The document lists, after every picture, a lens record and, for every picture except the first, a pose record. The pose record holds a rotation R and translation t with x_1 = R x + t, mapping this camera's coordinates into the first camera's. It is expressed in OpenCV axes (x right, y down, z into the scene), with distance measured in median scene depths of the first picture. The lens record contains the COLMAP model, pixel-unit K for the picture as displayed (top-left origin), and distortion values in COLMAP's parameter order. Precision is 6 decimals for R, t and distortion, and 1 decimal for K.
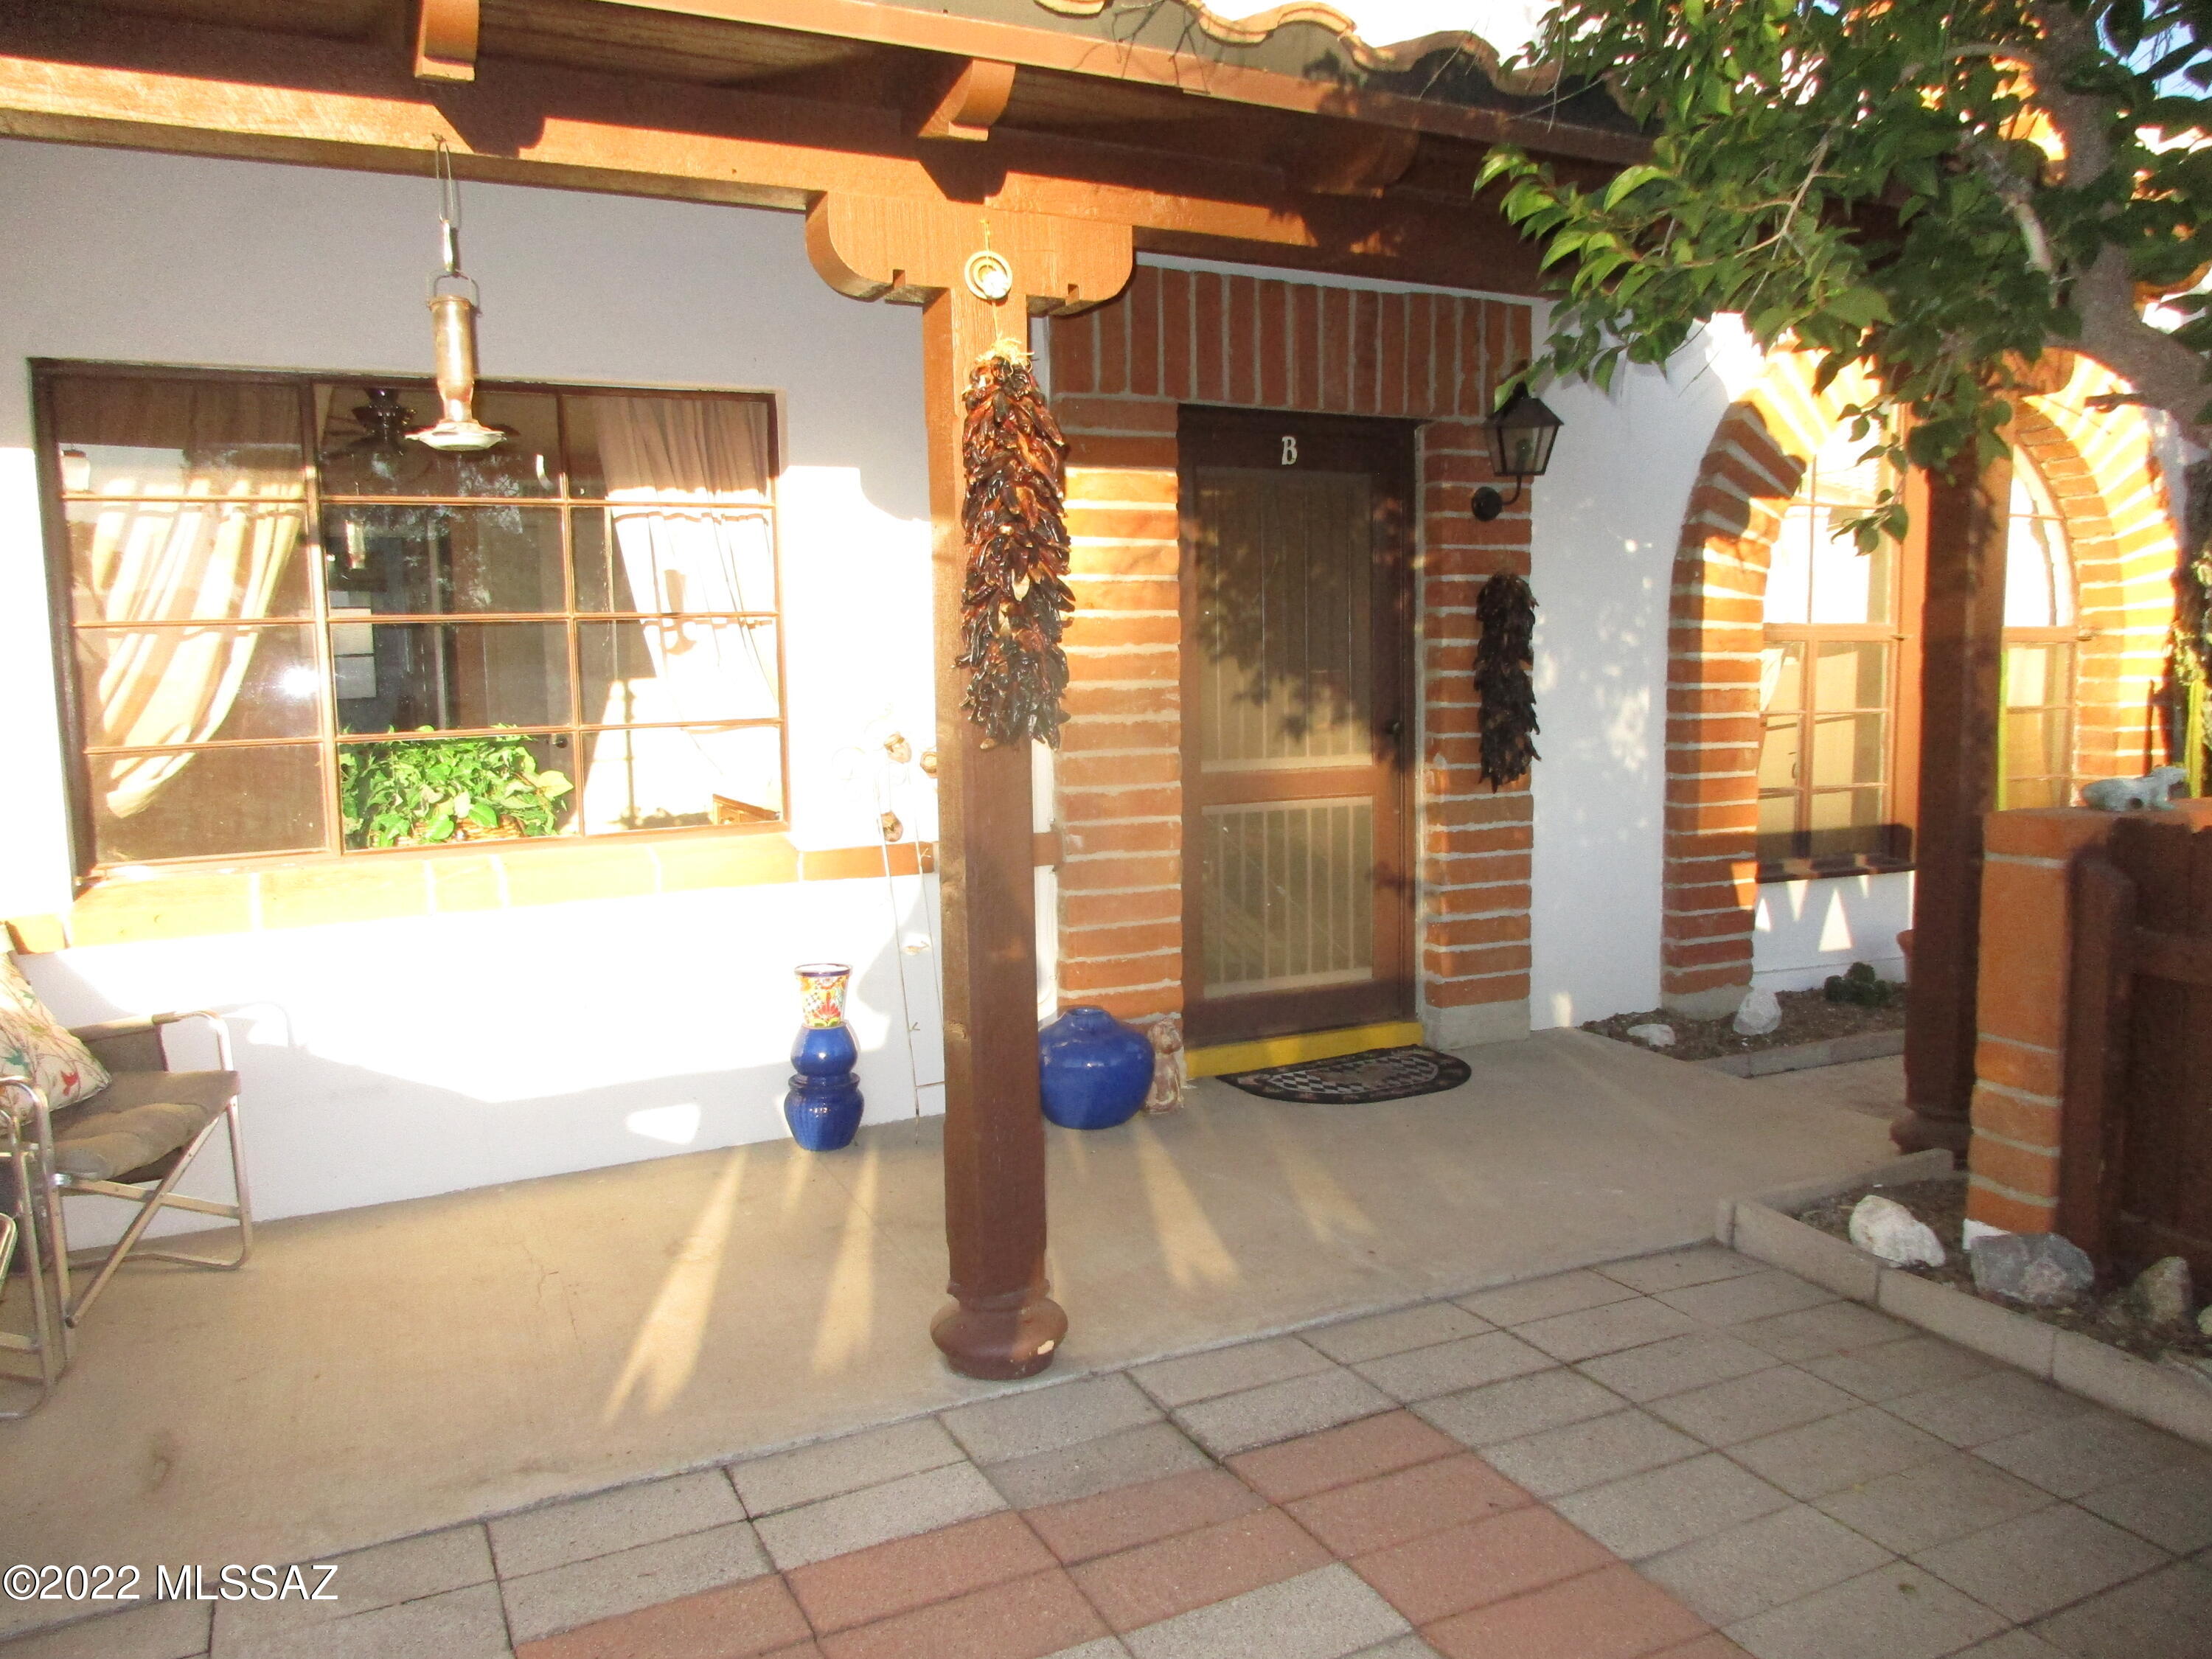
lens RADIAL K [[1660.2, 0, 1098.4], [0, 1660.2, 822.9], [0, 0, 1]] dist [0.020022, -0.025339]
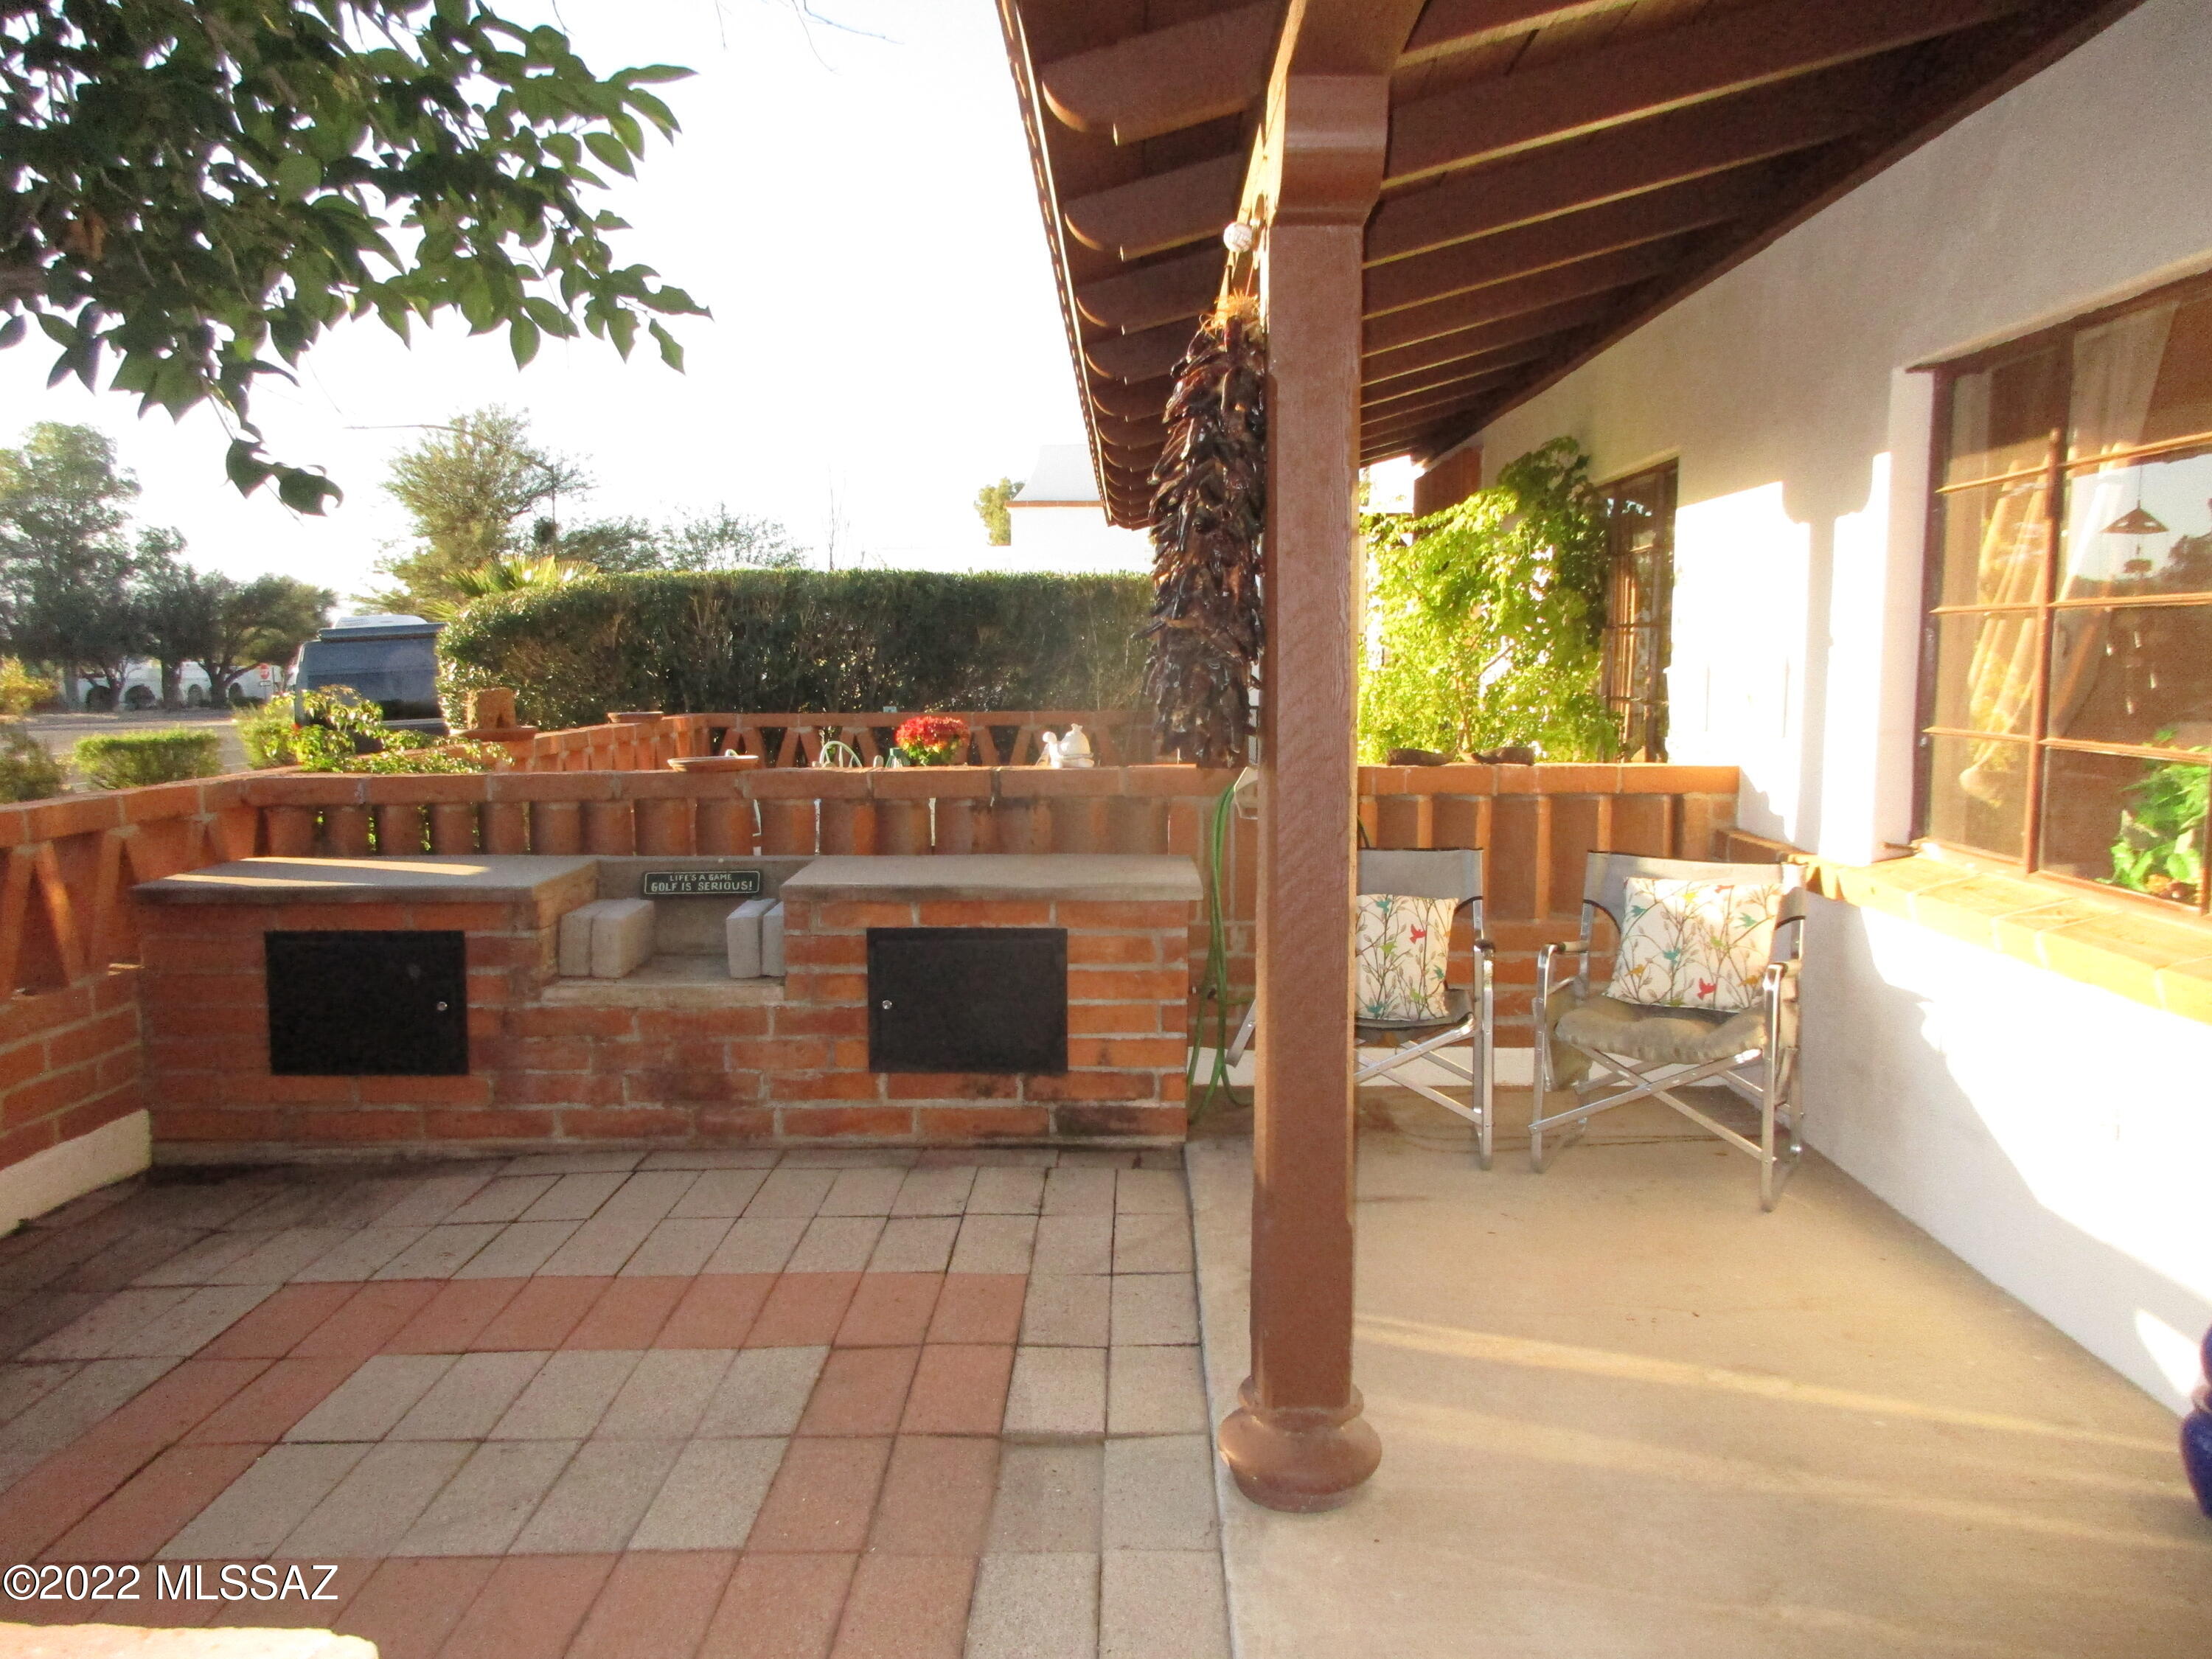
lens RADIAL K [[1660.2, 0, 1098.4], [0, 1660.2, 822.9], [0, 0, 1]] dist [0.020022, -0.025339]
pose [[-0.454144, 0.117579, -0.883135, 0.595902], [-0.090424, 0.980051, 0.176982, -0.129016], [0.886328, 0.160232, -0.434453, 1.041051]]
